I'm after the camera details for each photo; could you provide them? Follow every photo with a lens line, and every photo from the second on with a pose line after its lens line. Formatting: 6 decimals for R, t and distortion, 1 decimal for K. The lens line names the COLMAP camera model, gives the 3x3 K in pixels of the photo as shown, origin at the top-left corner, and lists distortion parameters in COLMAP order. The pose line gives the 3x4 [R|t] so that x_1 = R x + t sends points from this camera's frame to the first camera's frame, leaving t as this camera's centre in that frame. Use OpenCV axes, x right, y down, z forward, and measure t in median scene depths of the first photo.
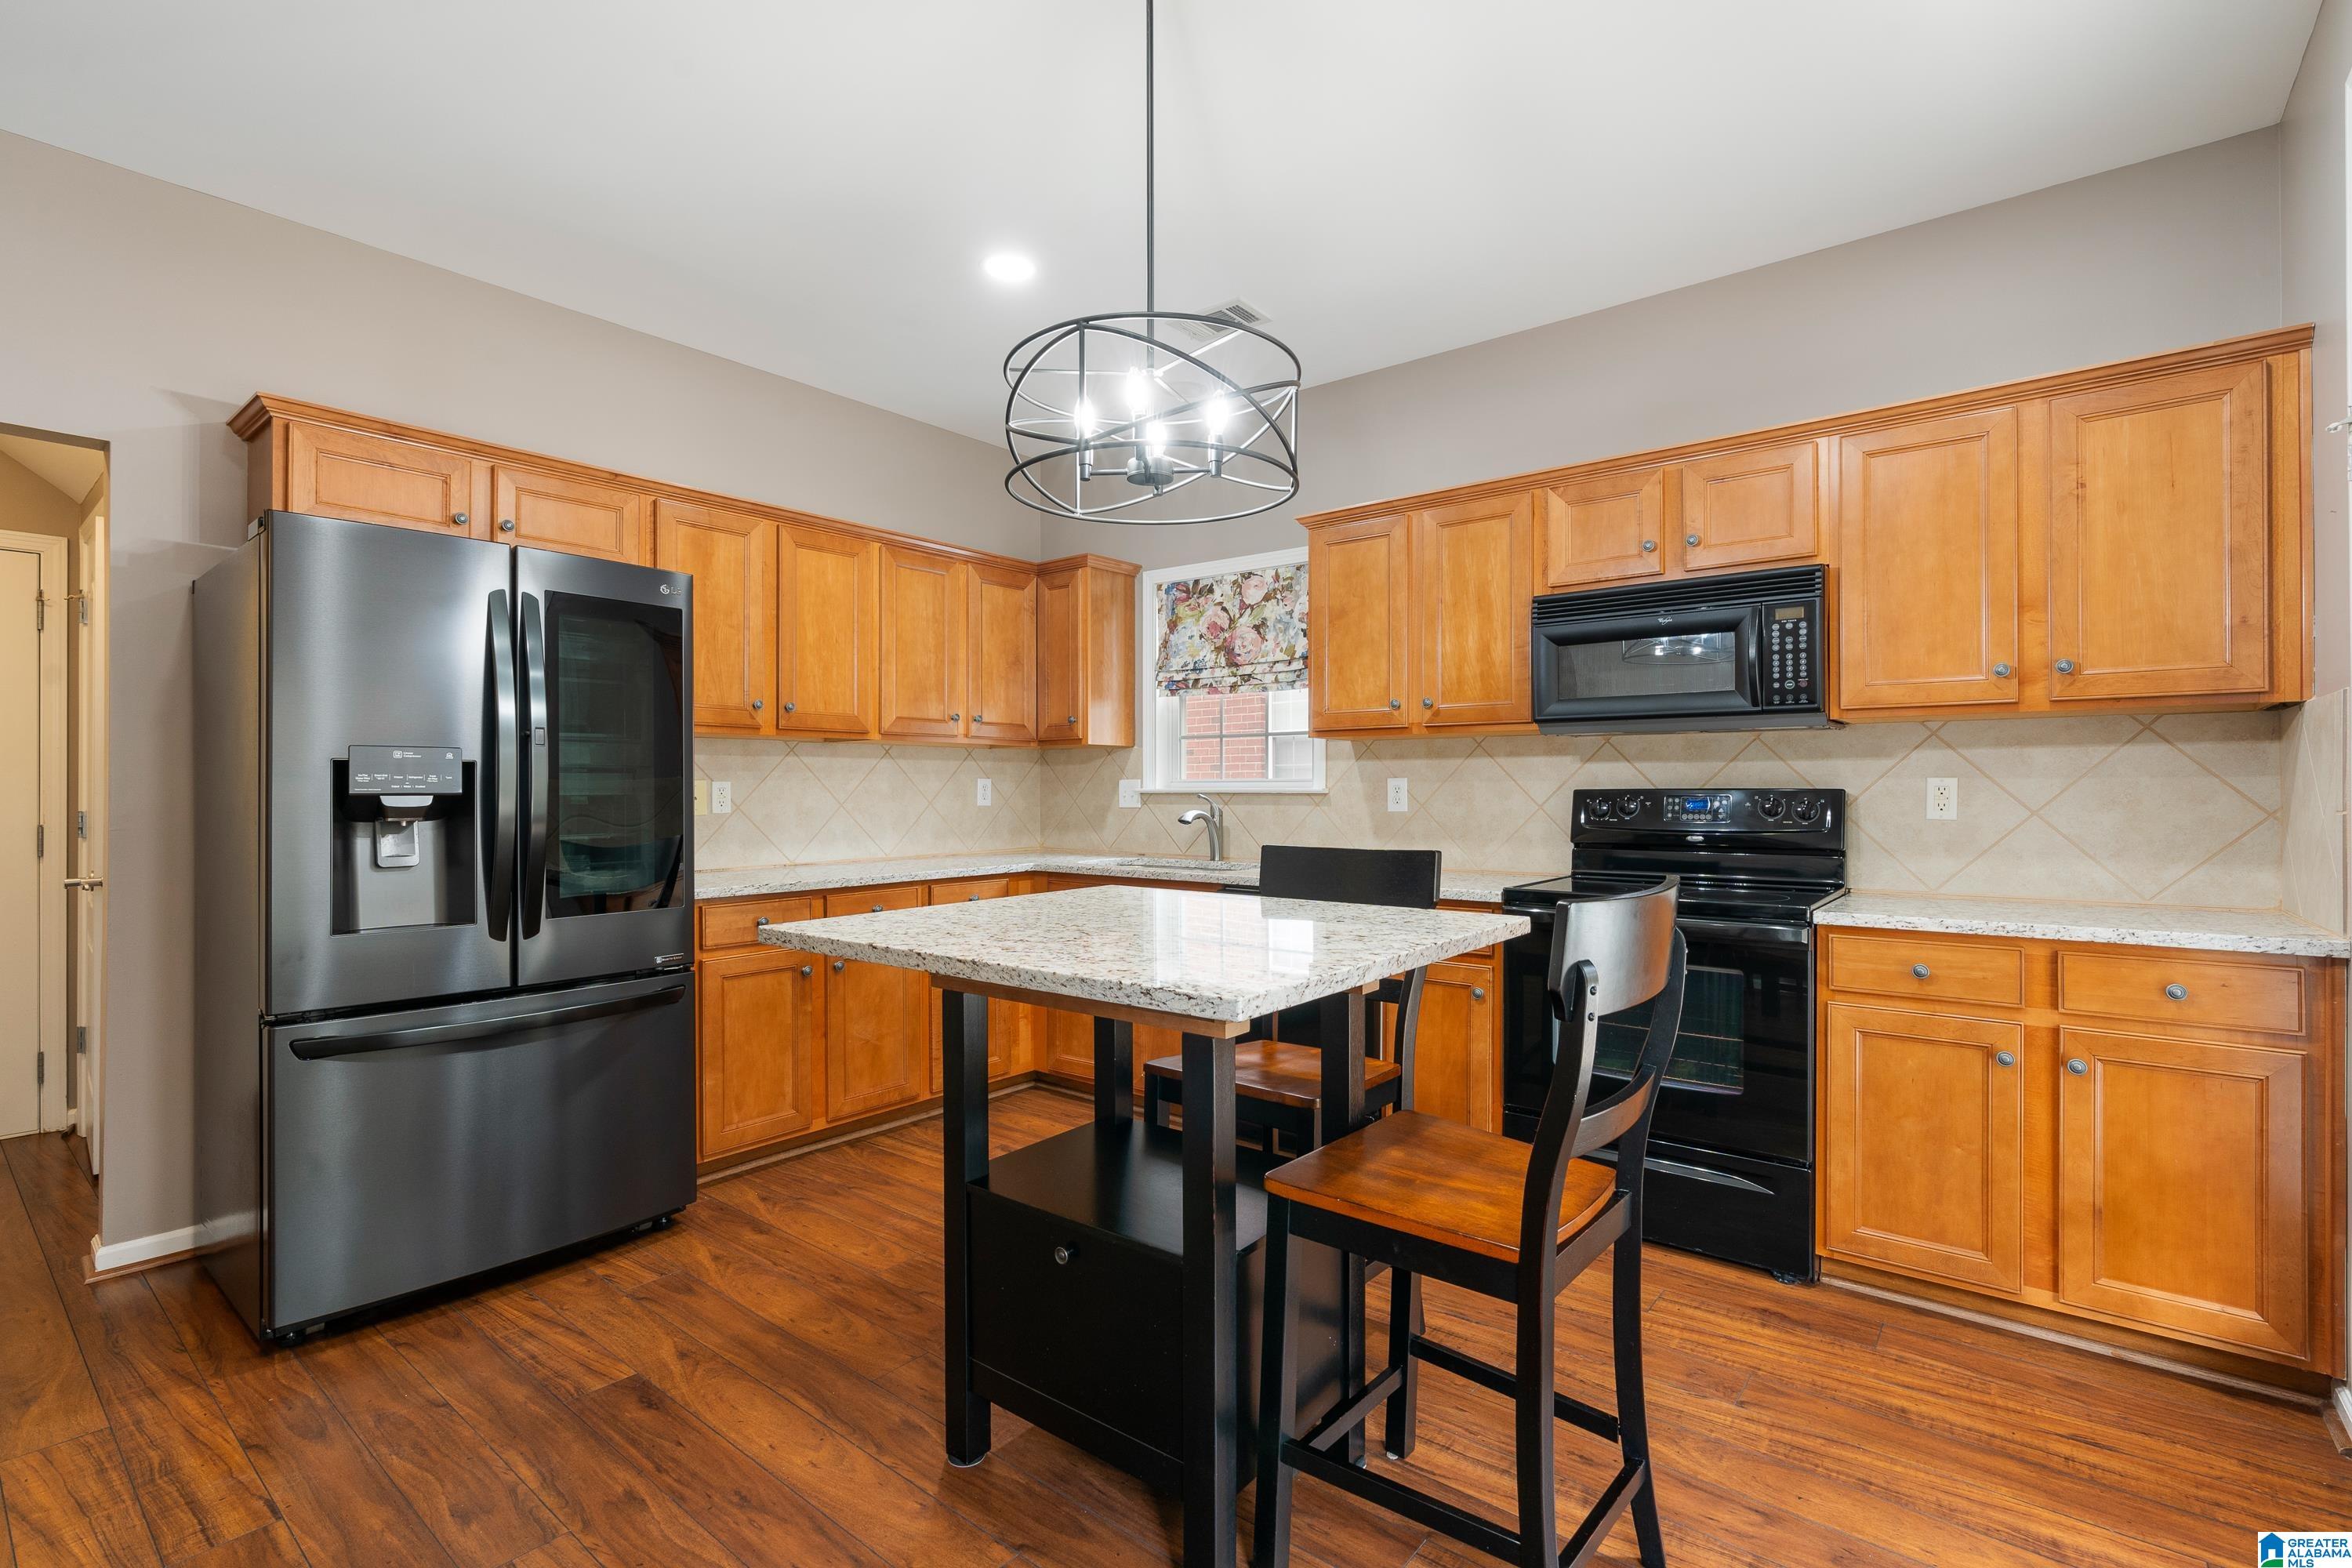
lens RADIAL K [[1061.3, 0, 1183.0], [0, 1061.3, 800.9], [0, 0, 1]] dist [-0.008219, 0.000980]
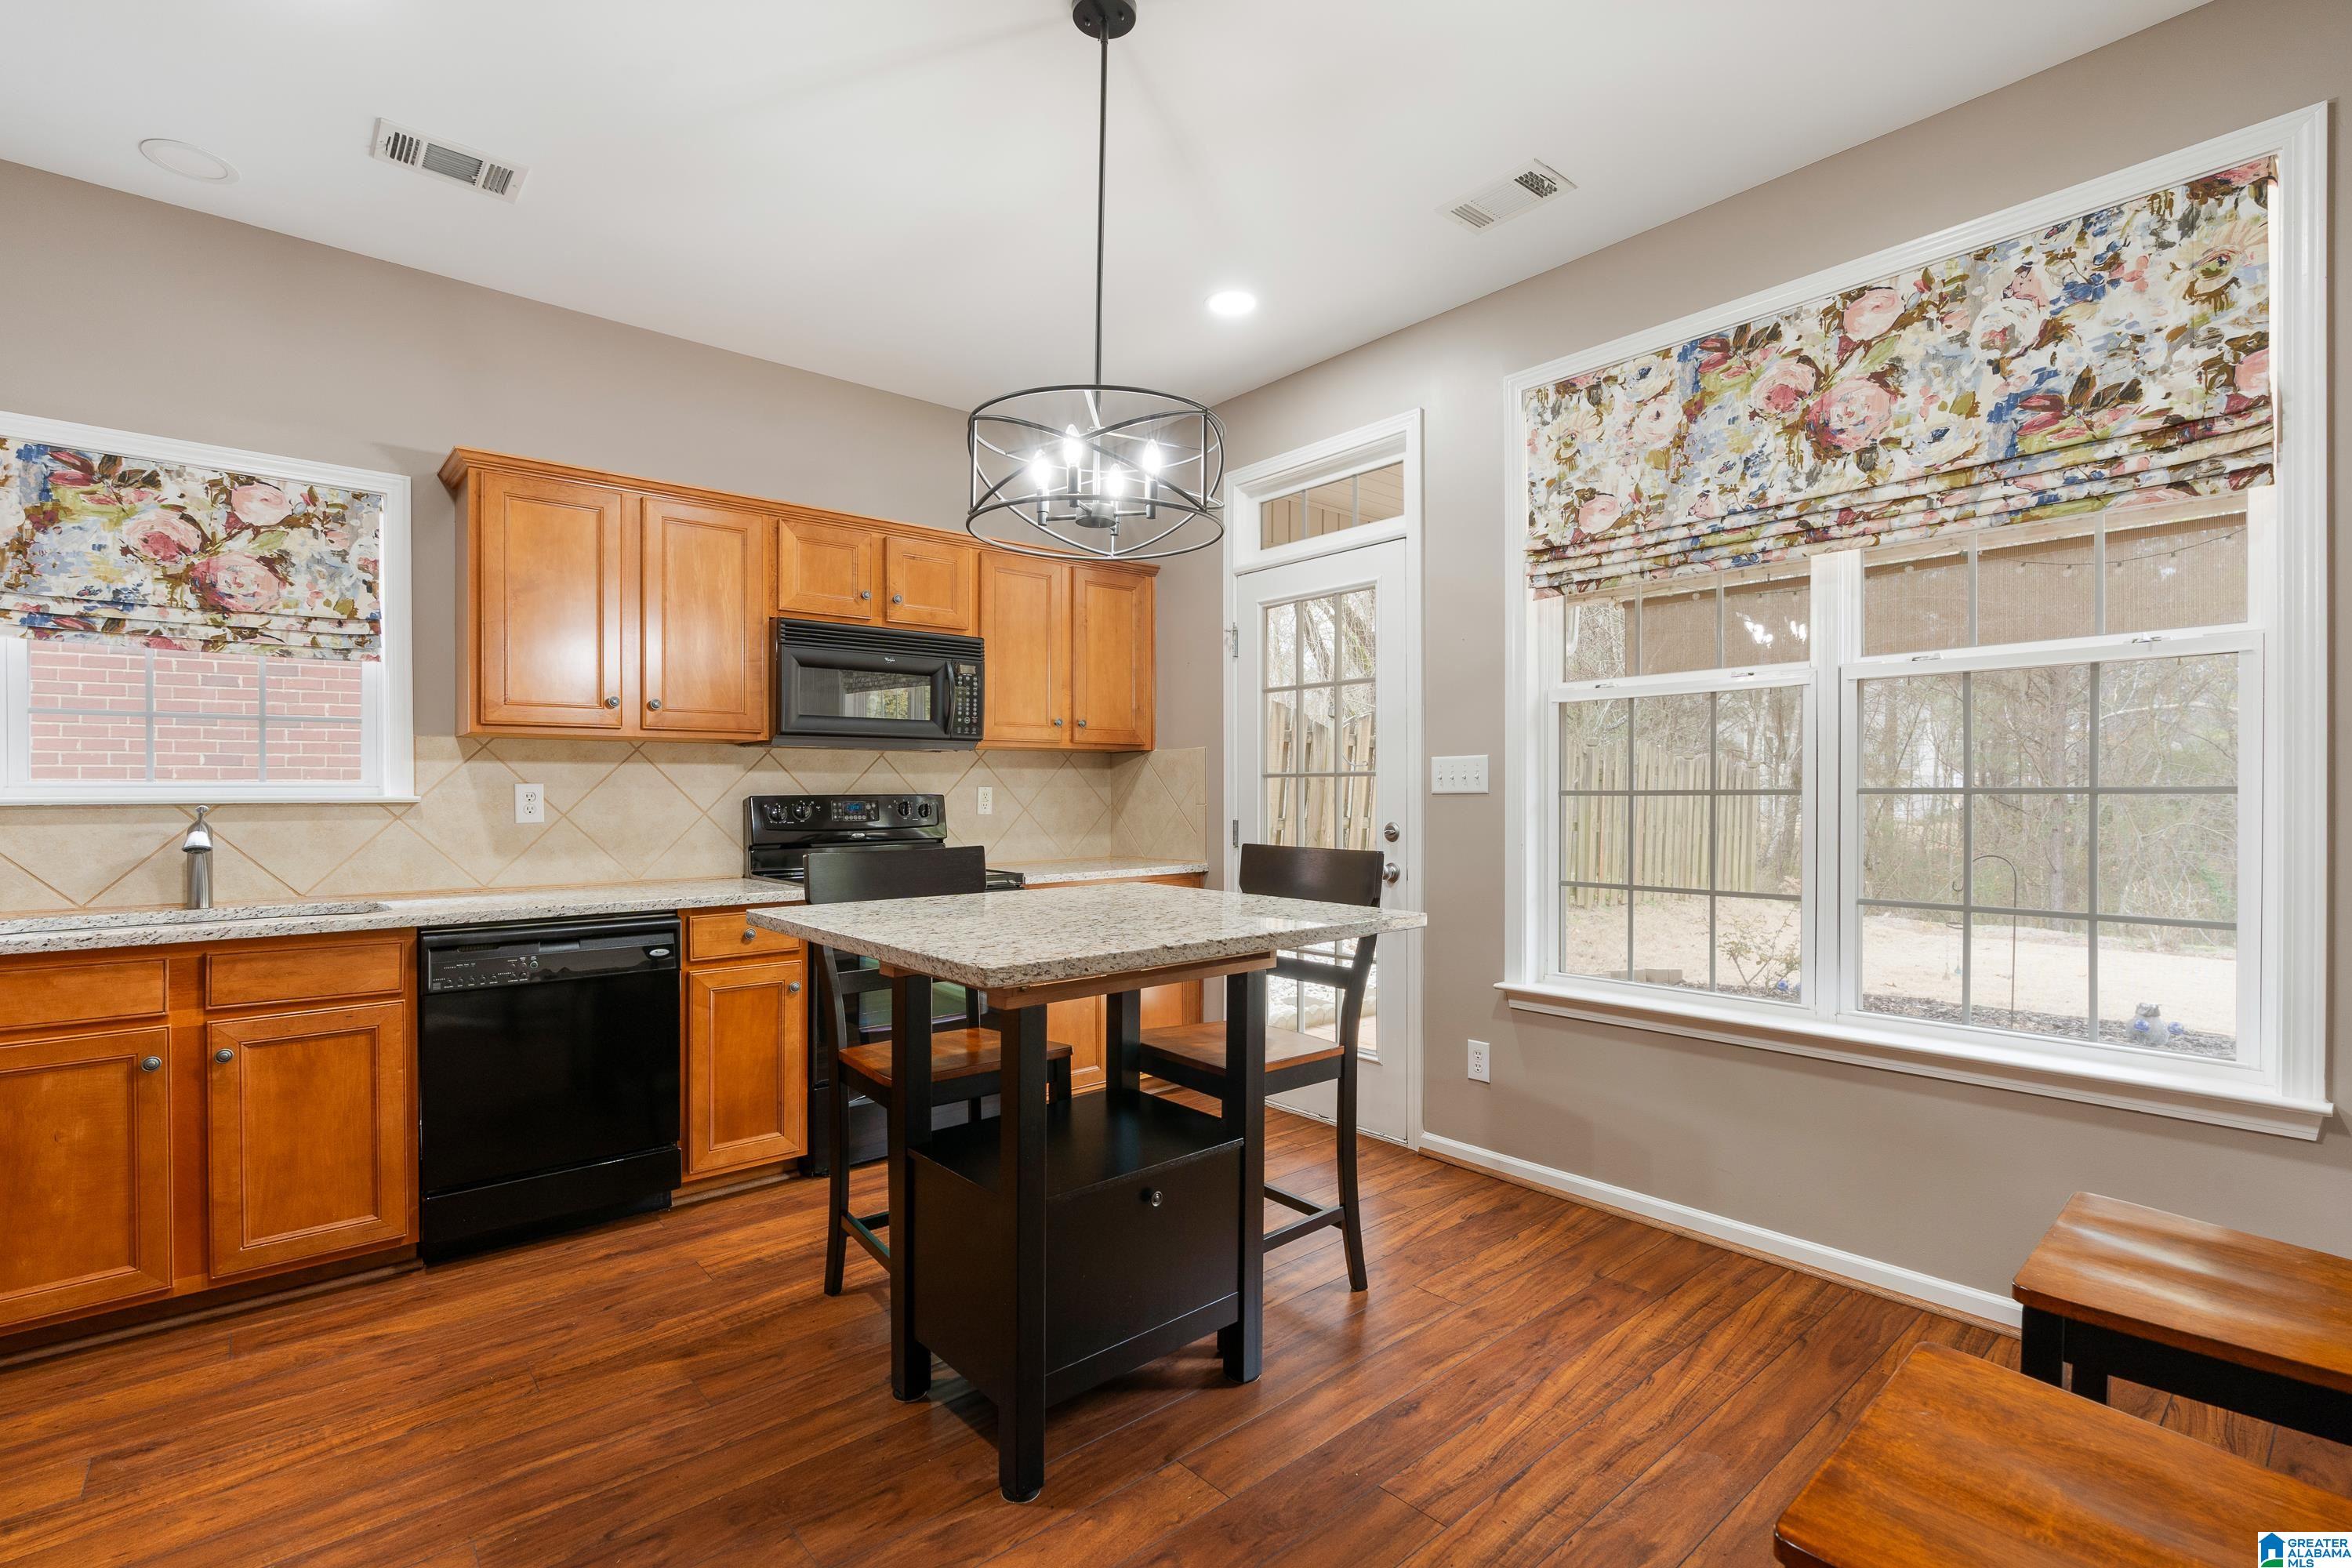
lens RADIAL K [[1061.3, 0, 1183.0], [0, 1061.3, 800.9], [0, 0, 1]] dist [-0.008219, 0.000980]
pose [[0.183502, -0.007828, 0.982988, -0.541823], [0.015621, 0.999865, 0.005046, -0.003723], [-0.982895, 0.014430, 0.183600, 0.327510]]
